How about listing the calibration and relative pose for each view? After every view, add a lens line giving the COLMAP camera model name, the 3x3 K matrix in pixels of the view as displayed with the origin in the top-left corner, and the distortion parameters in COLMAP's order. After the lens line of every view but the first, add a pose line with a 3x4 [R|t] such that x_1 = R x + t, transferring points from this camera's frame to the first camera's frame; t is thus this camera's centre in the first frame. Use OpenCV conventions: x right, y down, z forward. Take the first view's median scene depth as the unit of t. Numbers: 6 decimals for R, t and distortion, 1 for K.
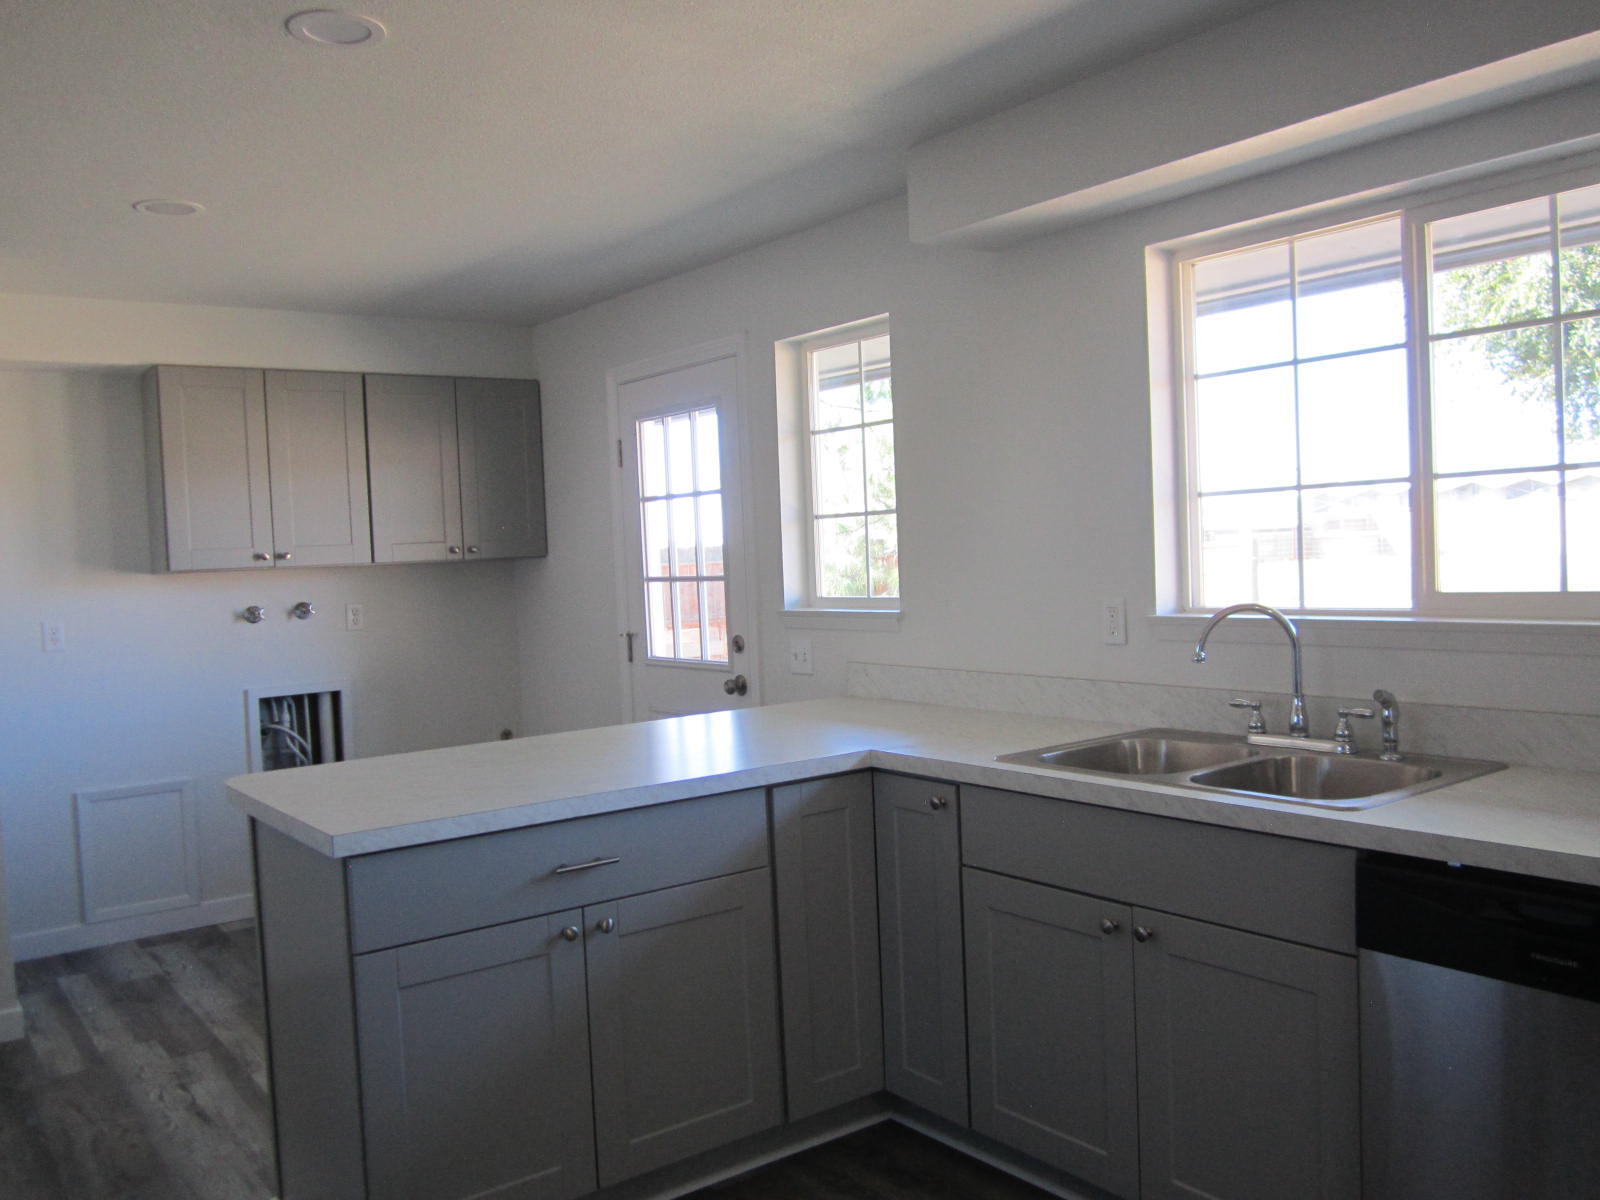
lens RADIAL K [[1340.5, 0, 813.4], [0, 1340.5, 603.6], [0, 0, 1]] dist [-0.049396, 0.031241]
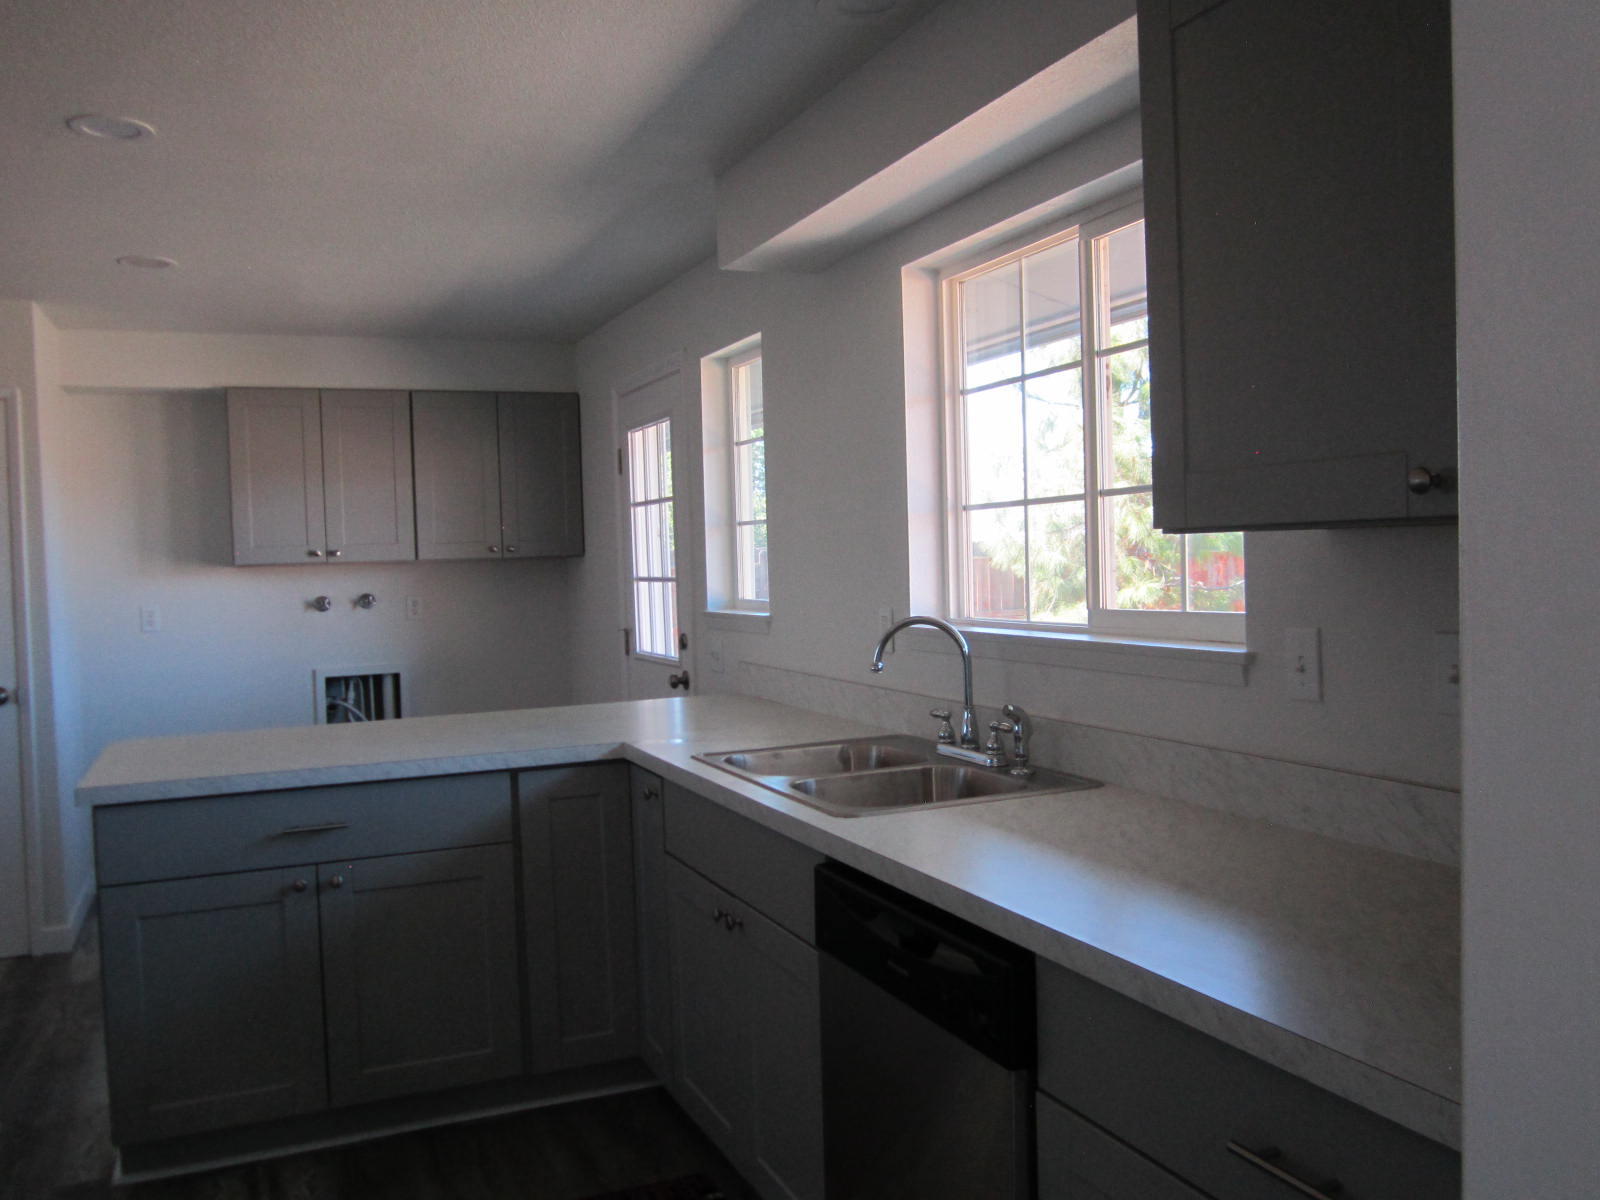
lens RADIAL K [[1340.5, 0, 802.1], [0, 1340.5, 600.4], [0, 0, 1]] dist [-0.049396, 0.031241]
pose [[0.971838, 0.020949, -0.234716, 0.268726], [-0.020675, 0.999780, 0.003628, -0.007875], [0.234740, 0.001327, 0.972057, -0.013332]]
